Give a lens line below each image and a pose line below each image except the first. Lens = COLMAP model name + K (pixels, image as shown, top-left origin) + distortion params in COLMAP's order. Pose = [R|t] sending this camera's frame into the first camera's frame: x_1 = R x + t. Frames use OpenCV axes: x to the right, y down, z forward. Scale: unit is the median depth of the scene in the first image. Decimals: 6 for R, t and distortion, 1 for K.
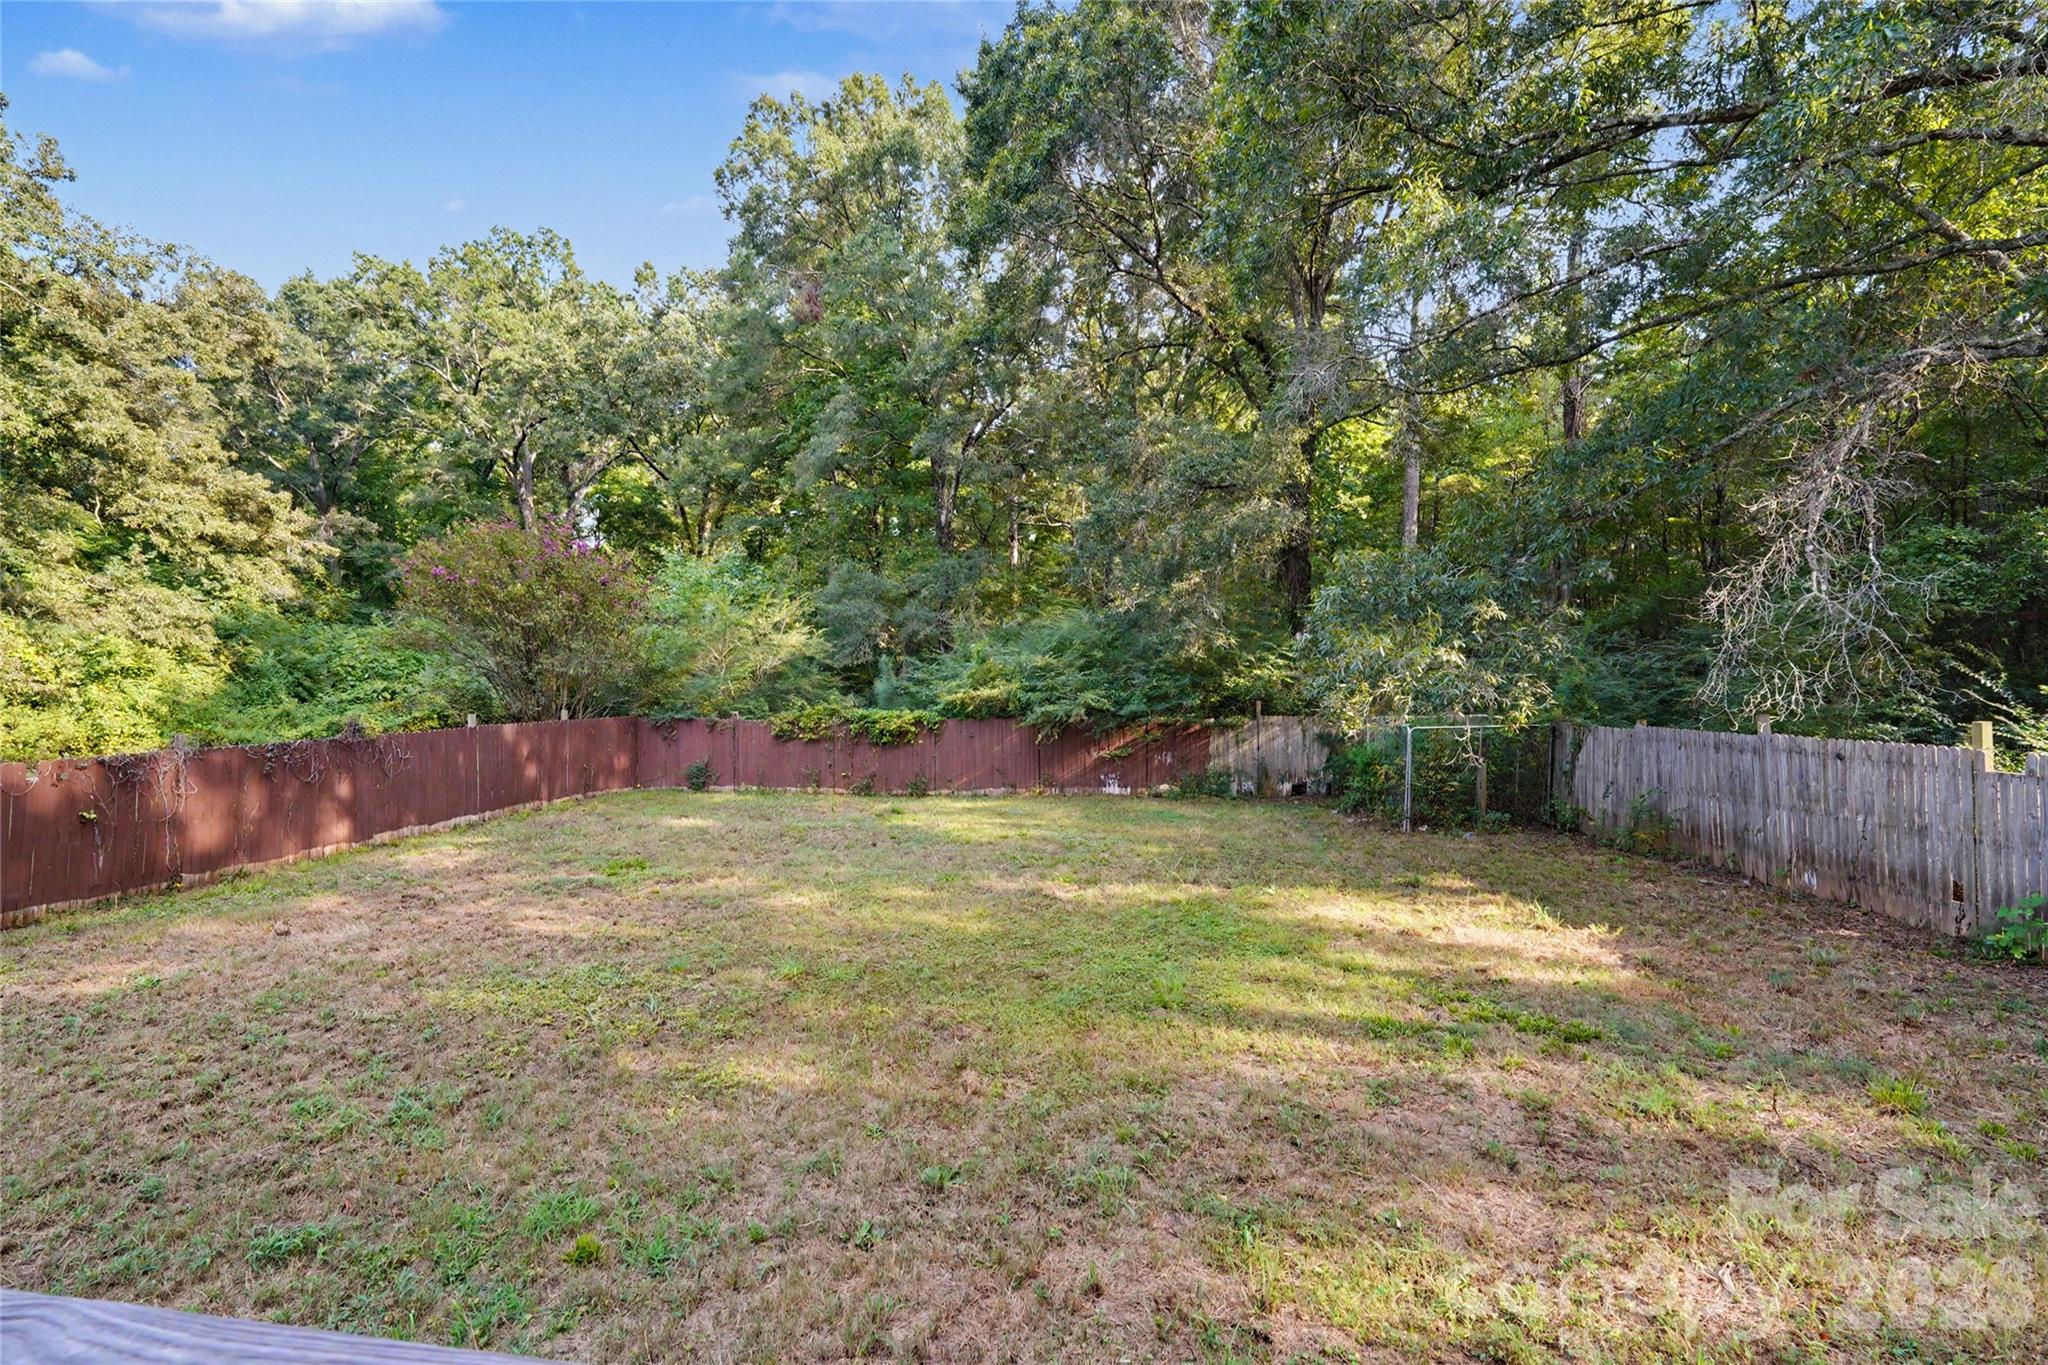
lens RADIAL K [[839.0, 0, 1022.3], [0, 839.0, 694.9], [0, 0, 1]] dist [0.000098, -0.000225]
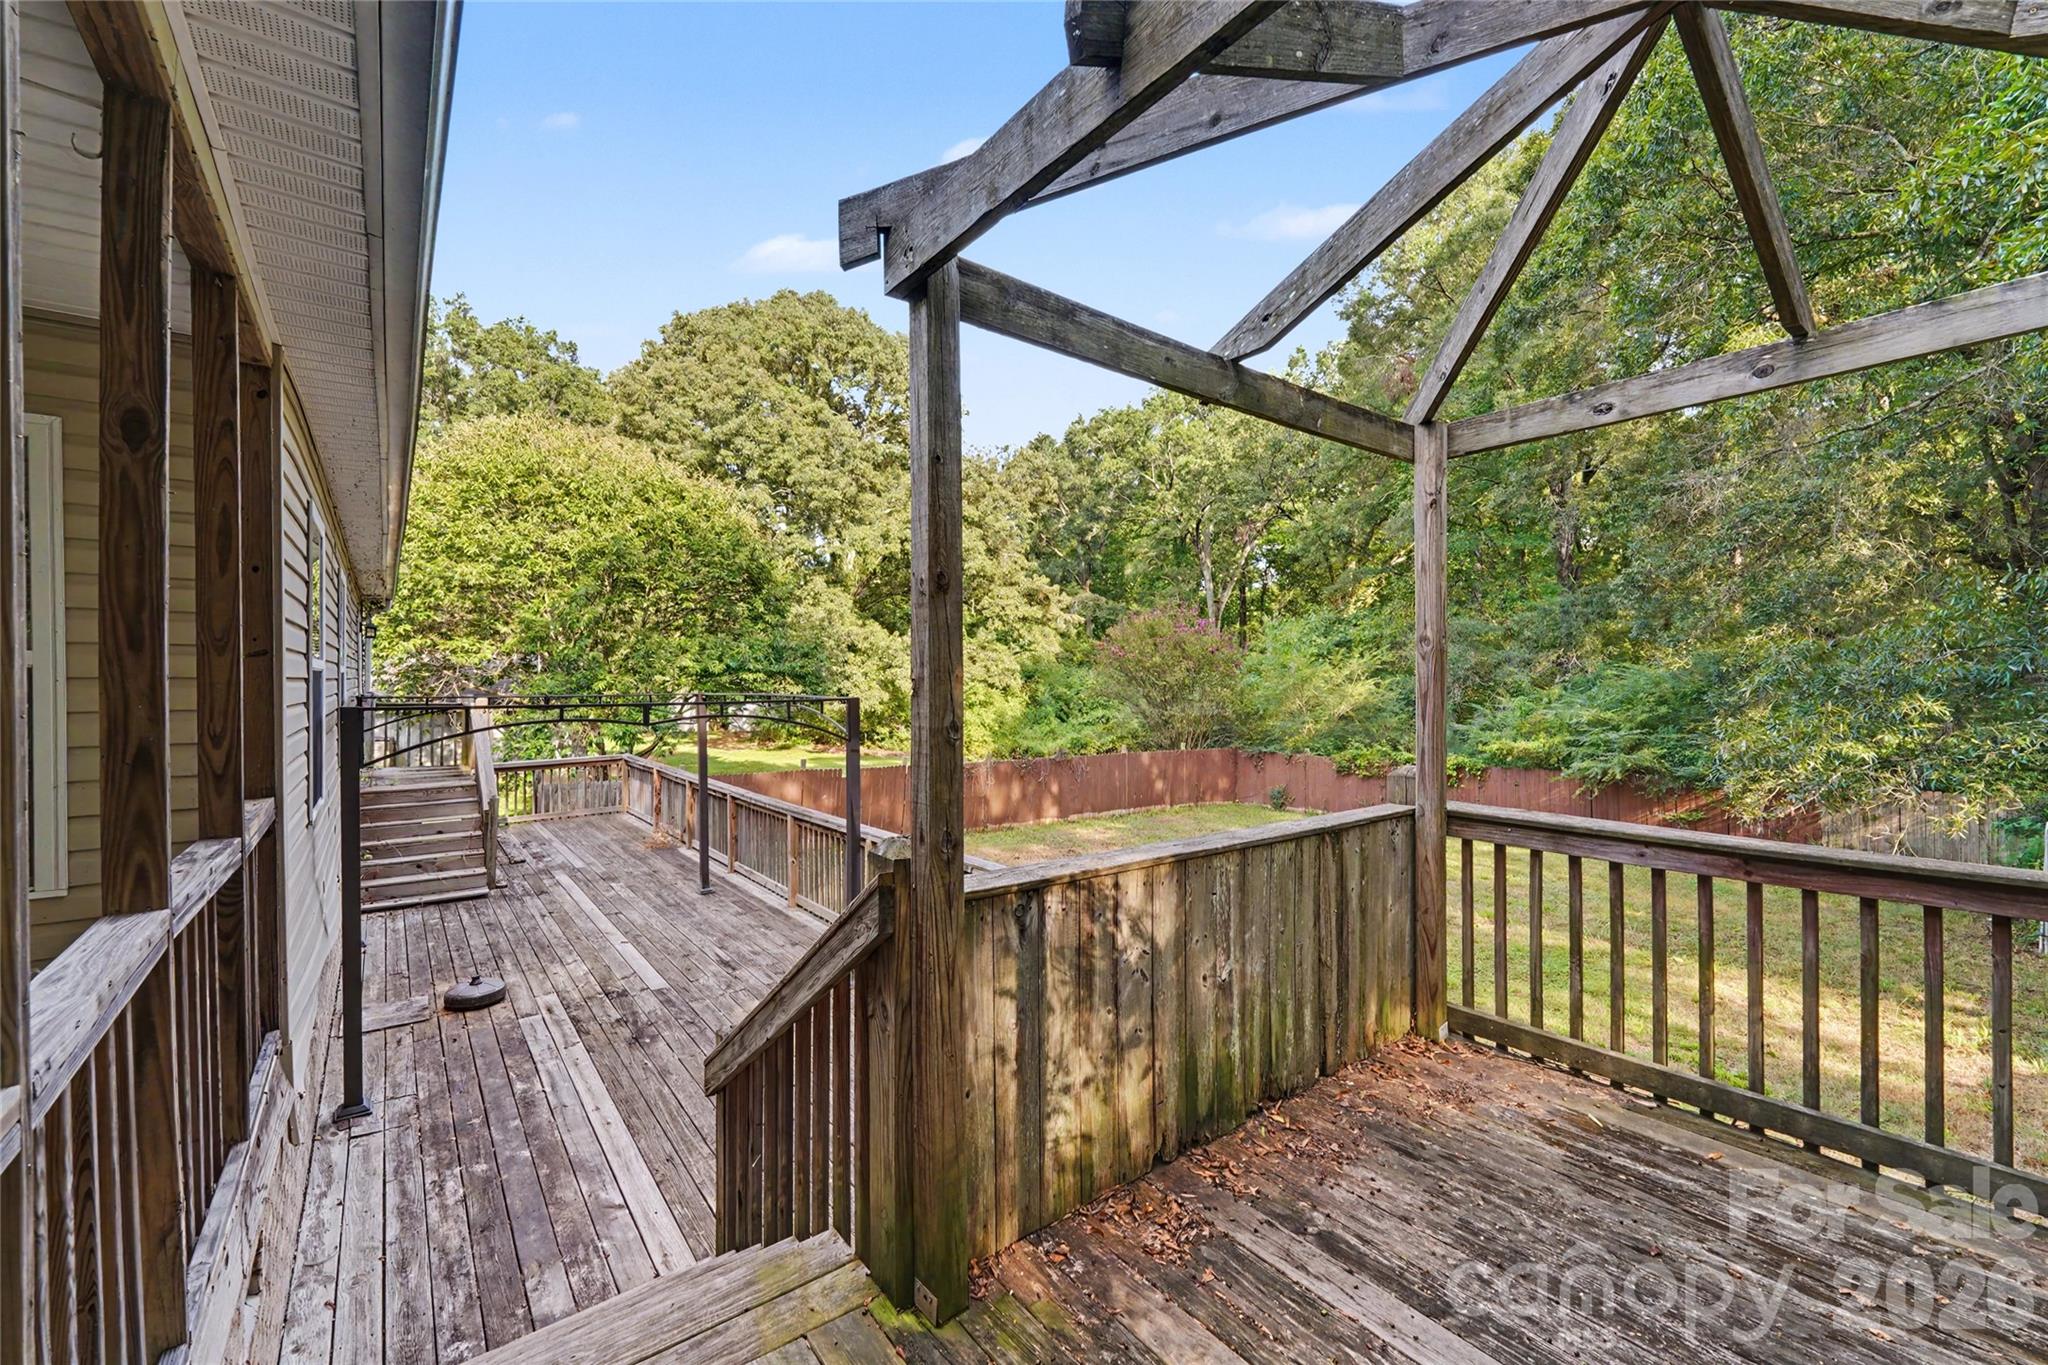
lens RADIAL K [[839.0, 0, 1028.8], [0, 839.0, 685.4], [0, 0, 1]] dist [0.000098, -0.000225]
pose [[0.714468, 0.002187, -0.699665, 0.171849], [-0.021592, 0.999588, -0.018925, -0.030579], [0.699335, 0.028629, 0.714220, -0.135573]]
